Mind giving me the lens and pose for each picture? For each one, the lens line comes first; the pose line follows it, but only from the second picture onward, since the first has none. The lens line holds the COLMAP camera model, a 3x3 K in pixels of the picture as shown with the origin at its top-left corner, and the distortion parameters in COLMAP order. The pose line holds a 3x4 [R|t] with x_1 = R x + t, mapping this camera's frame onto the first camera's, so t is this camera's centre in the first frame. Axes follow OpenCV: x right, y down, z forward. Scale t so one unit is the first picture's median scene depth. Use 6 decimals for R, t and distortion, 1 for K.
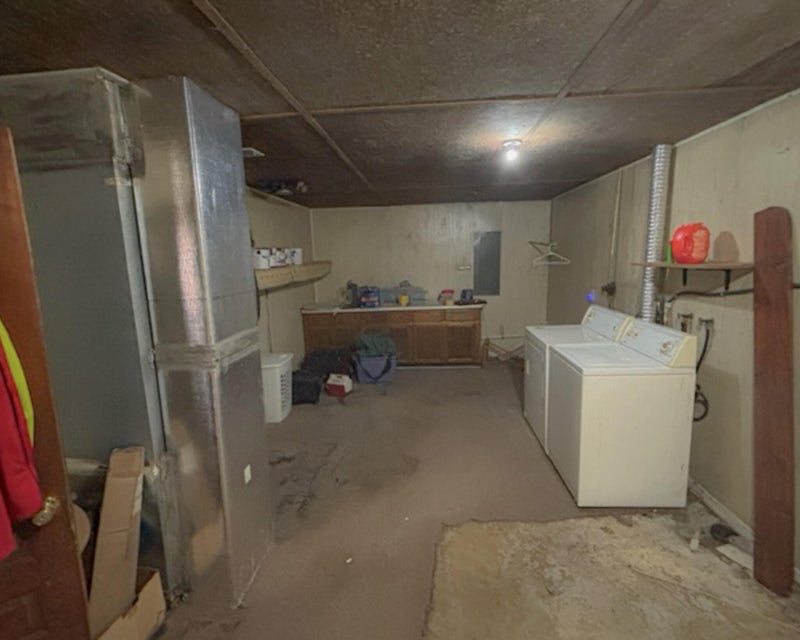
lens RADIAL K [[407.7, 0, 400.0], [0, 407.7, 320.0], [0, 0, 1]] dist [0.001384, 0.001922]
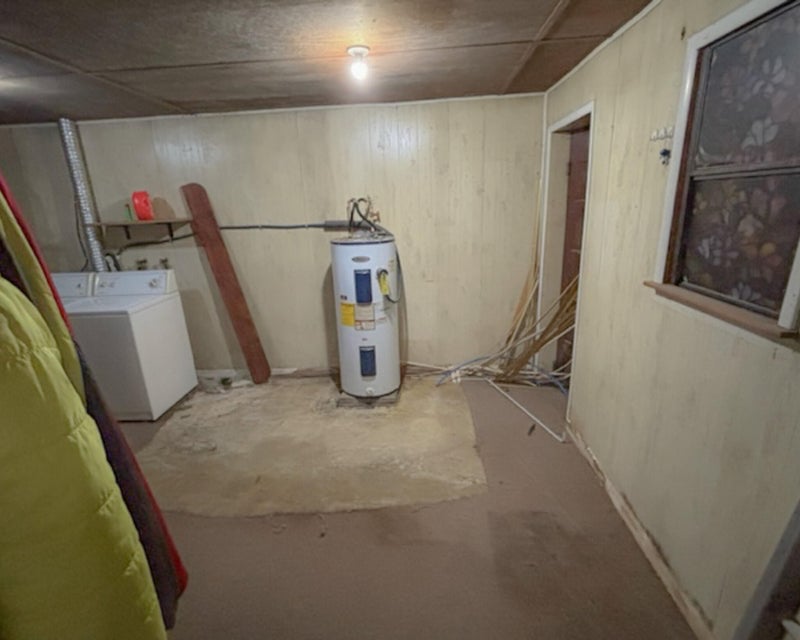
lens RADIAL K [[407.7, 0, 400.0], [0, 407.7, 320.0], [0, 0, 1]] dist [0.001384, 0.001922]
pose [[-0.008523, -0.258525, 0.965967, -0.746633], [0.201824, 0.945677, 0.254875, 0.002024], [-0.979385, 0.197128, 0.044117, 0.166163]]
